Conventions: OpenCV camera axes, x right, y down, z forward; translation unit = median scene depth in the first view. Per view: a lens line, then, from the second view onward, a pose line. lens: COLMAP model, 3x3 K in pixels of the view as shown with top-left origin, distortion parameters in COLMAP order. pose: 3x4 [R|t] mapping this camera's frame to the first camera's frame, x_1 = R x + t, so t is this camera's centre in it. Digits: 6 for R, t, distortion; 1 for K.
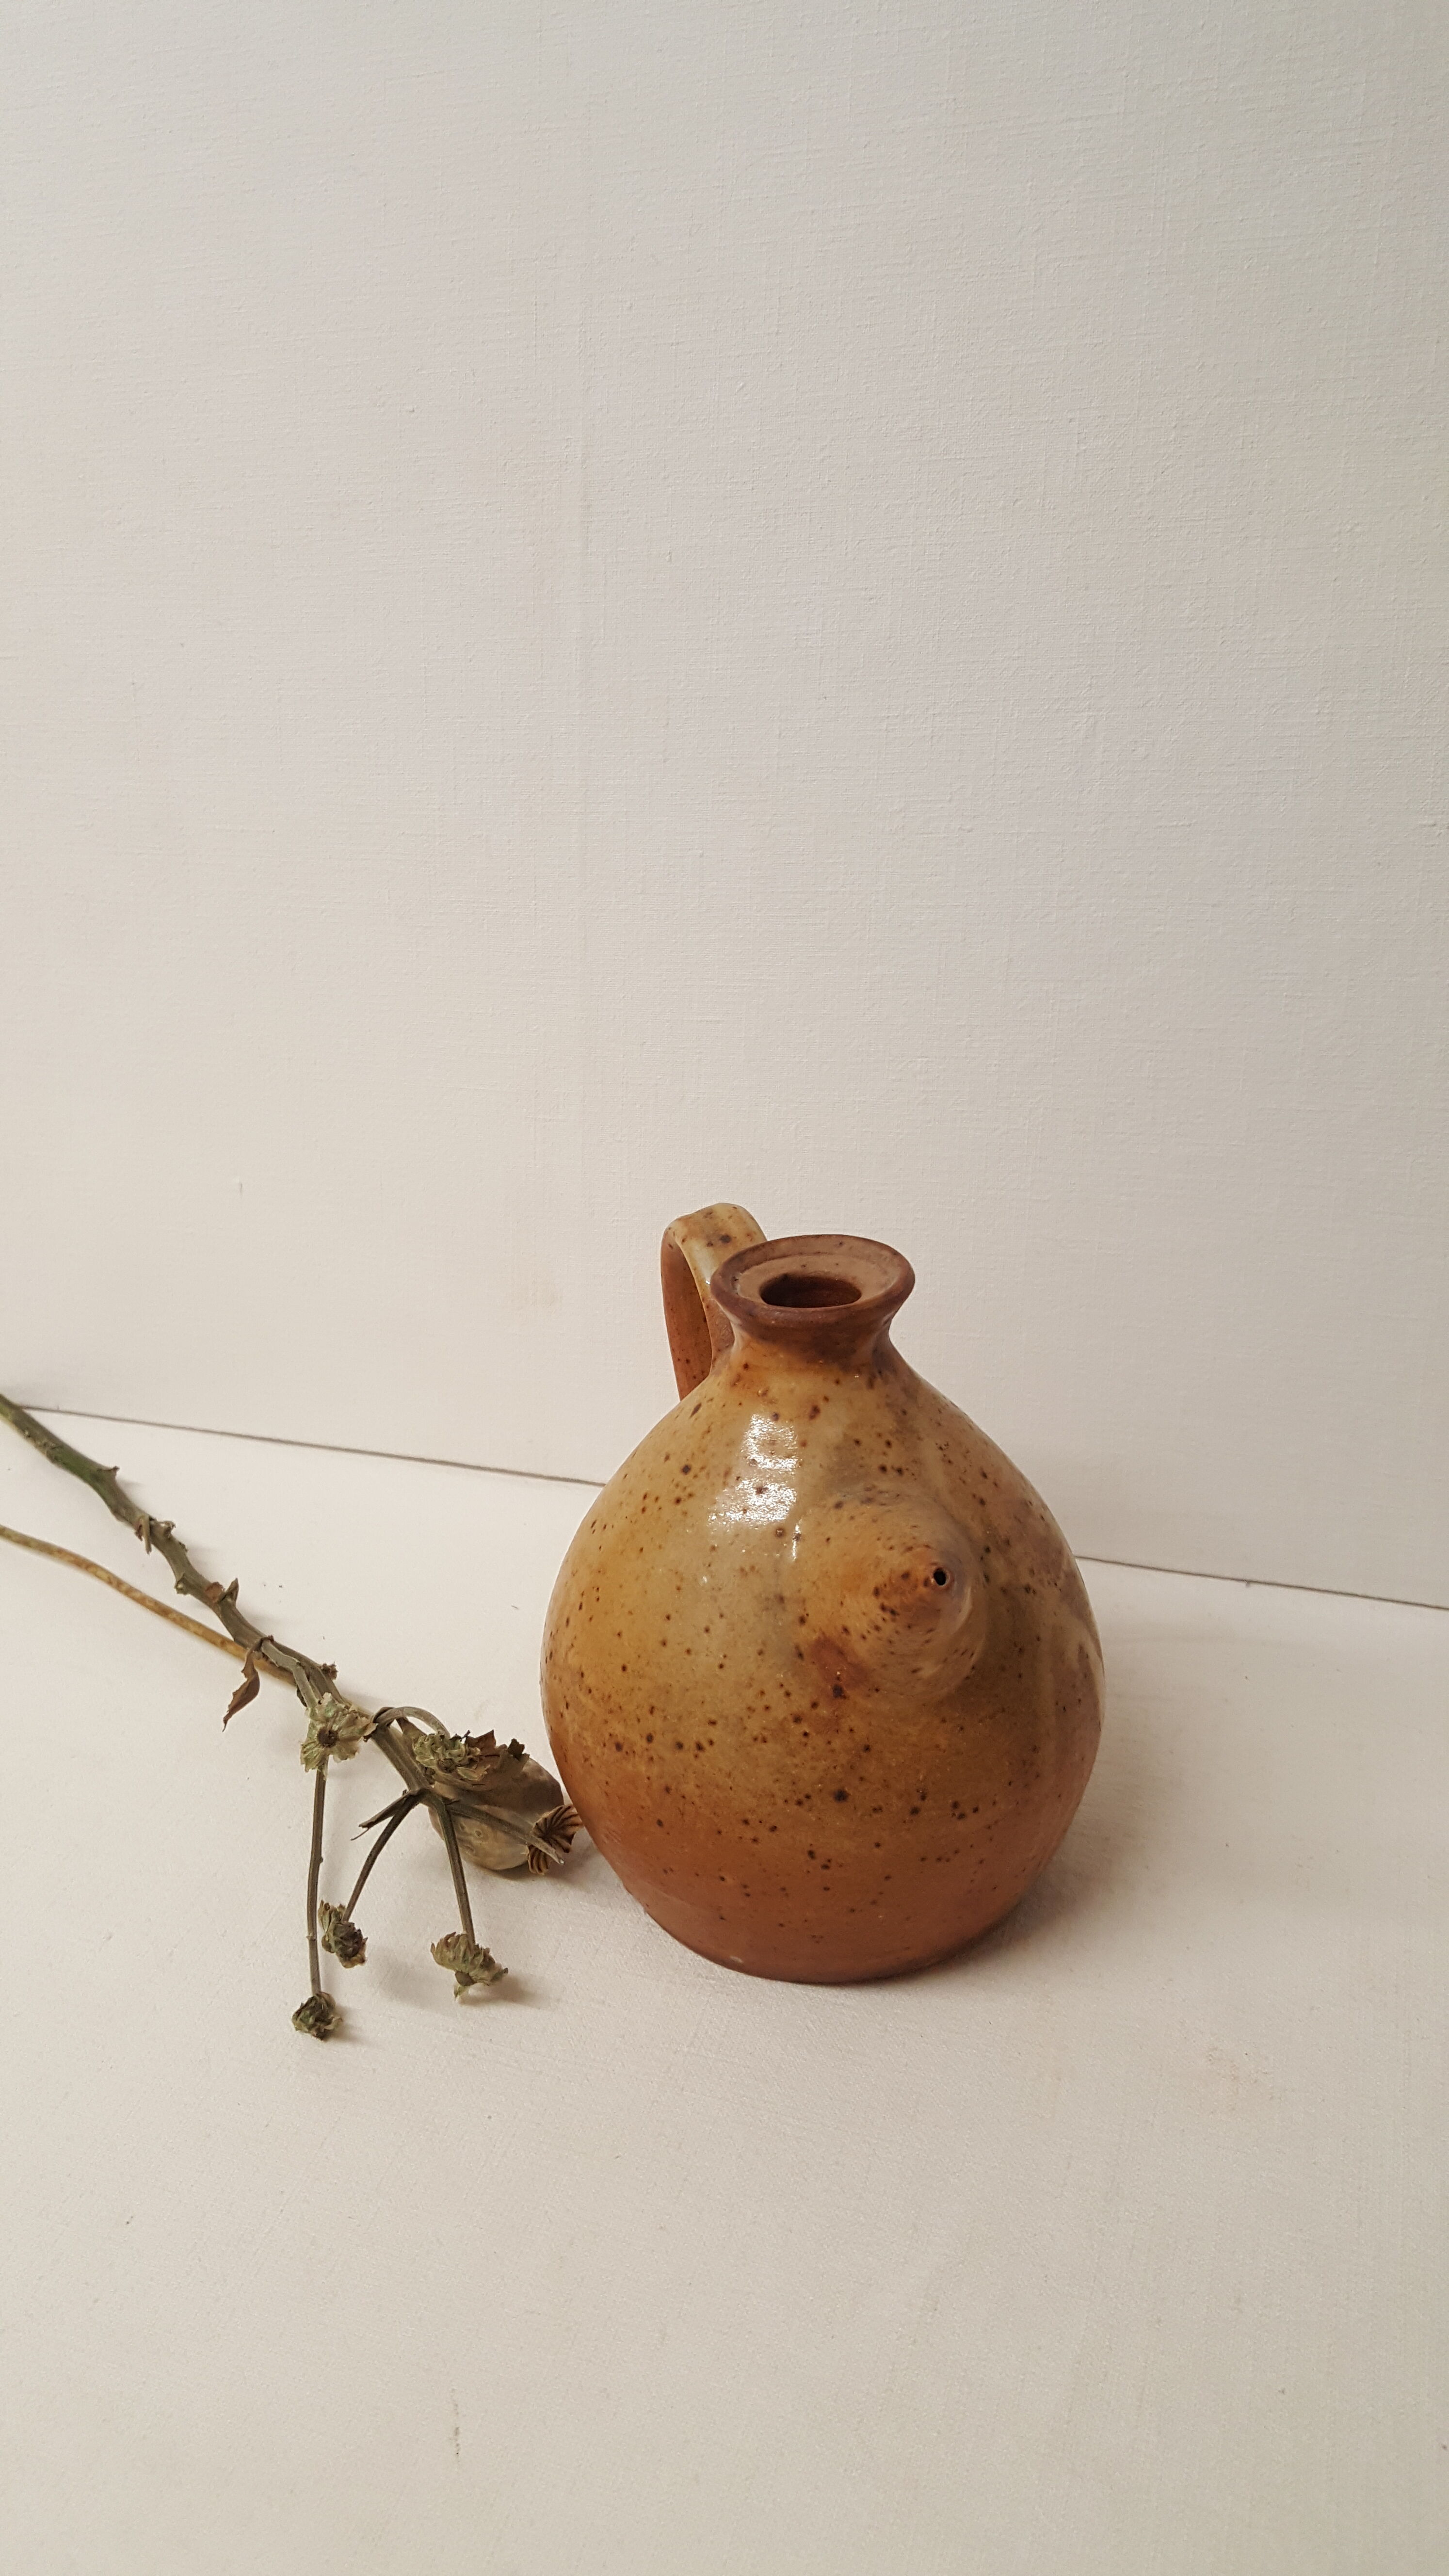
lens RADIAL K [[2101.3, 0, 680.0], [0, 2101.3, 1360.8], [0, 0, 1]] dist [0.058602, -0.116195]
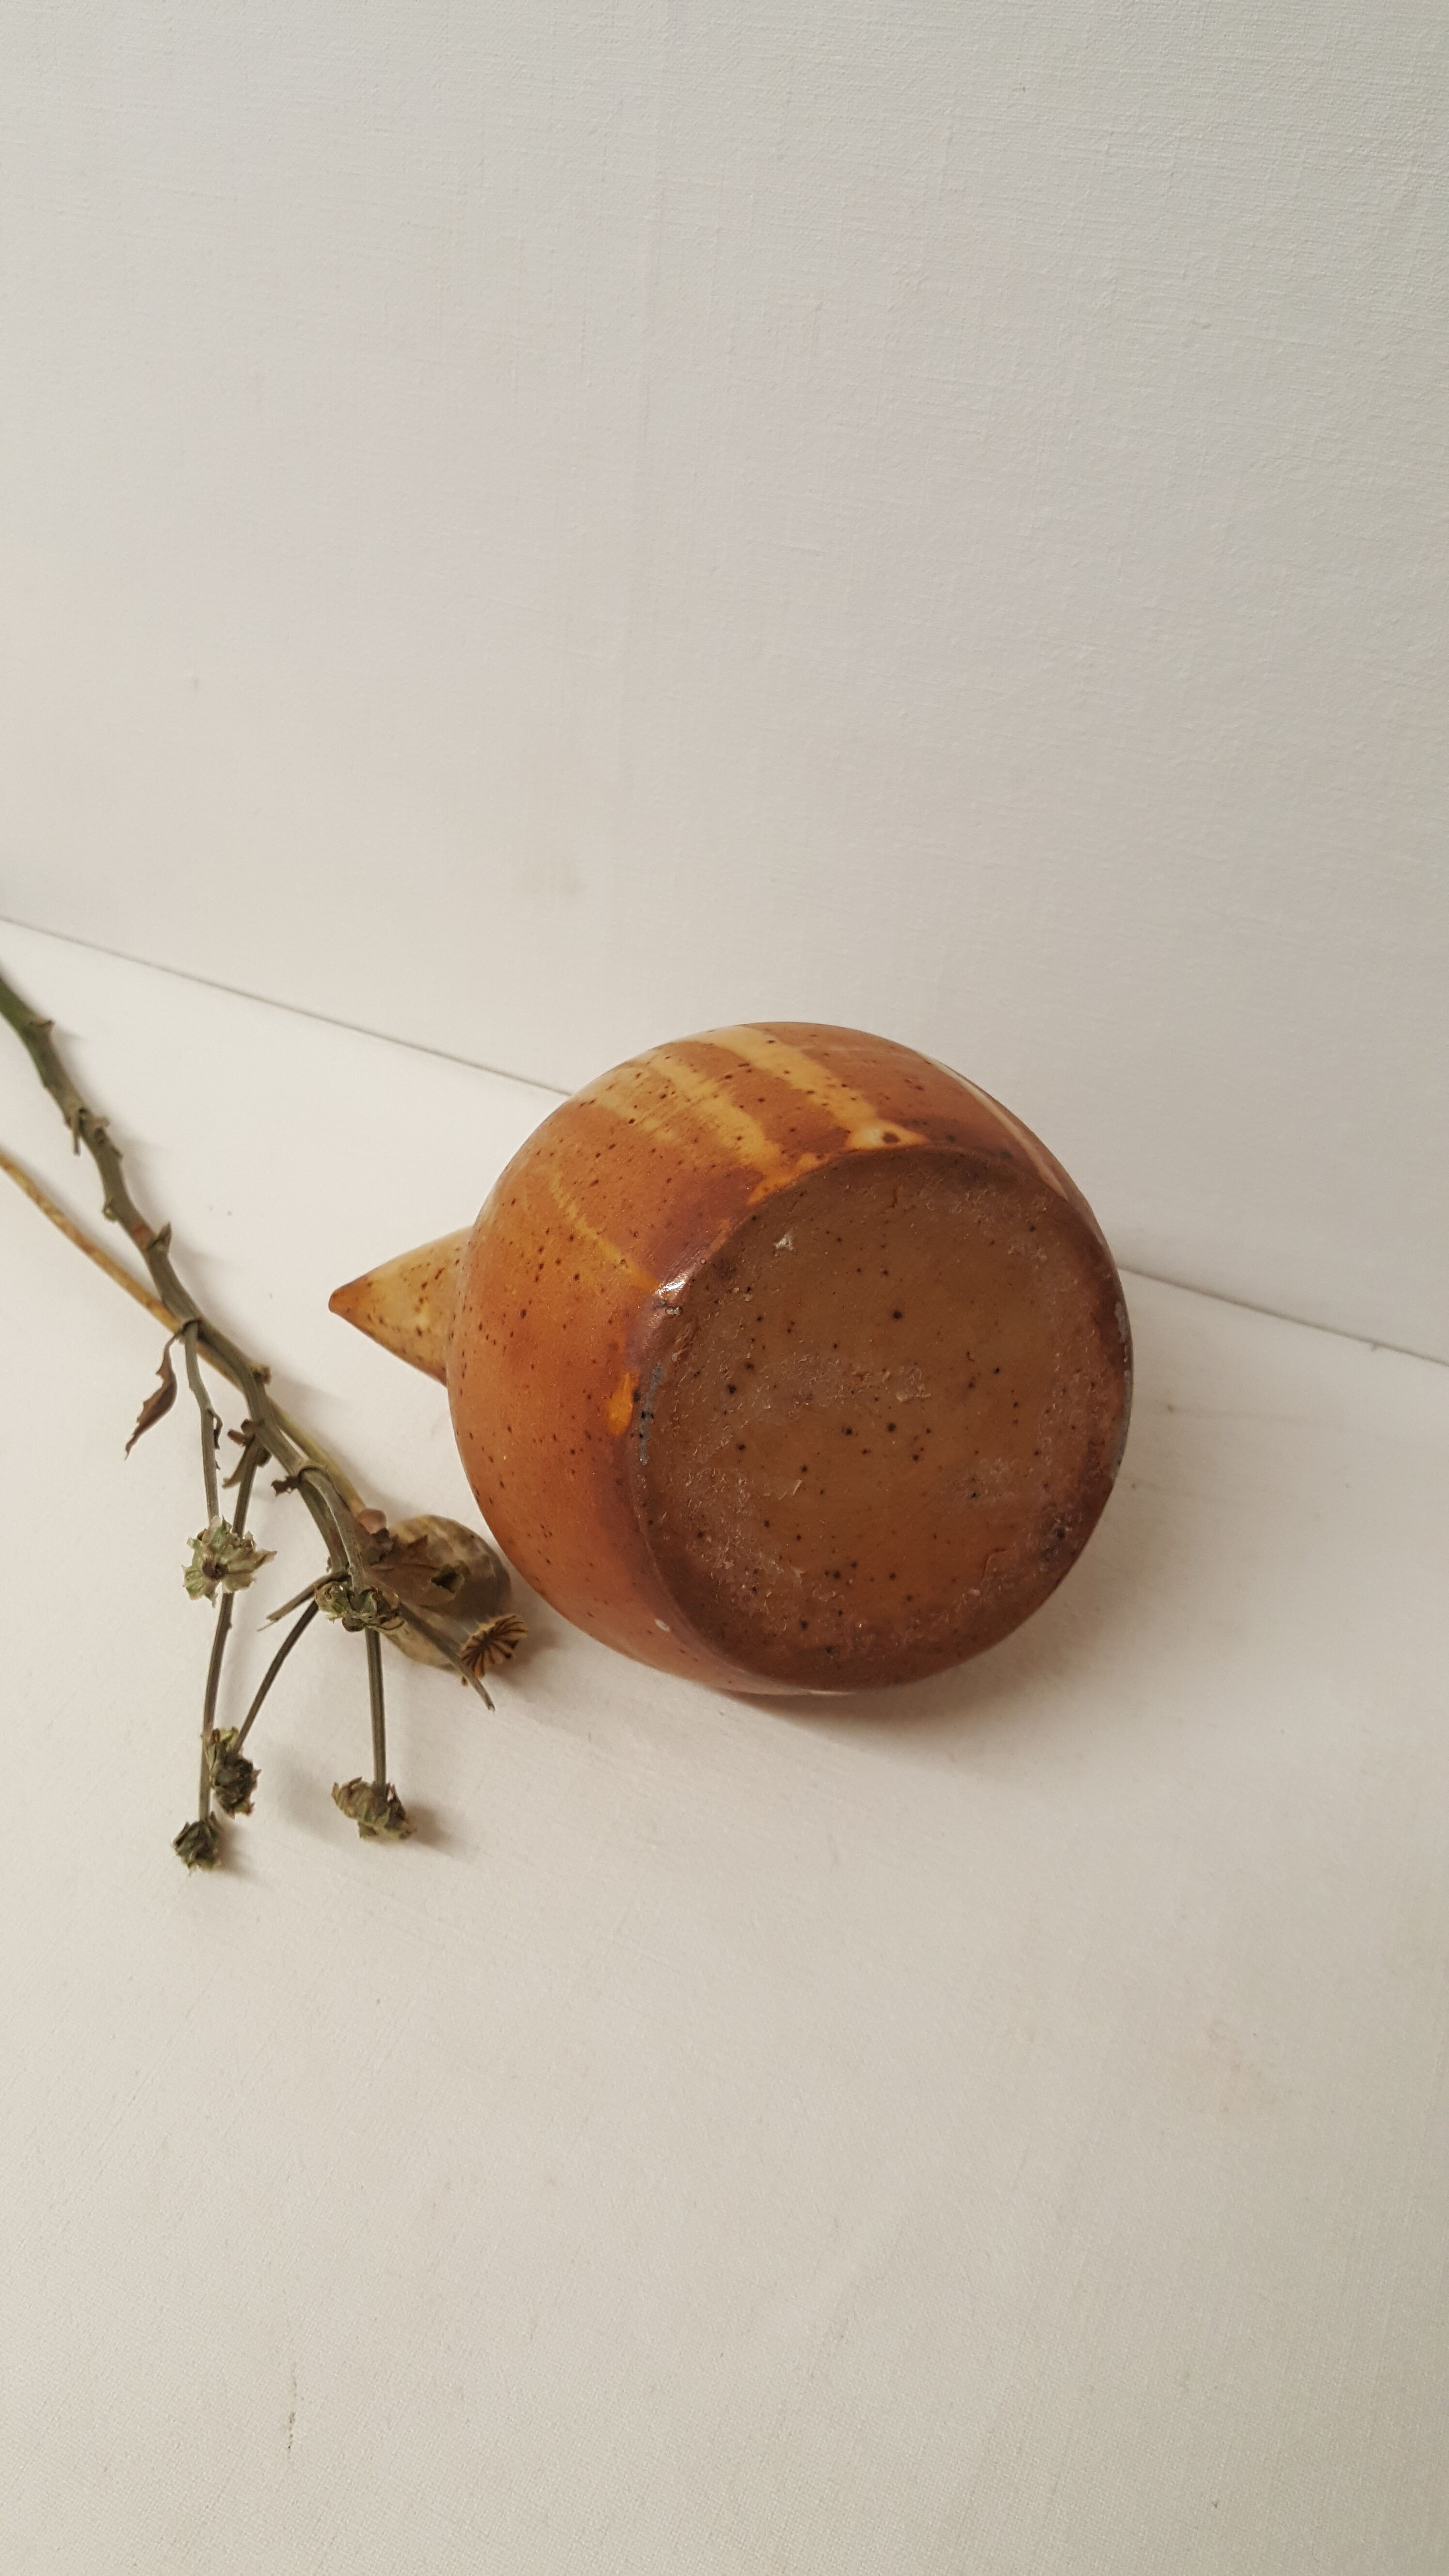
lens RADIAL K [[2101.3, 0, 645.4], [0, 2101.3, 1398.2], [0, 0, 1]] dist [0.058602, -0.116195]
pose [[0.993022, 0.109722, -0.043229, 0.026683], [-0.086405, 0.926392, 0.366514, -0.181618], [0.080261, -0.360221, 0.929408, 0.241849]]
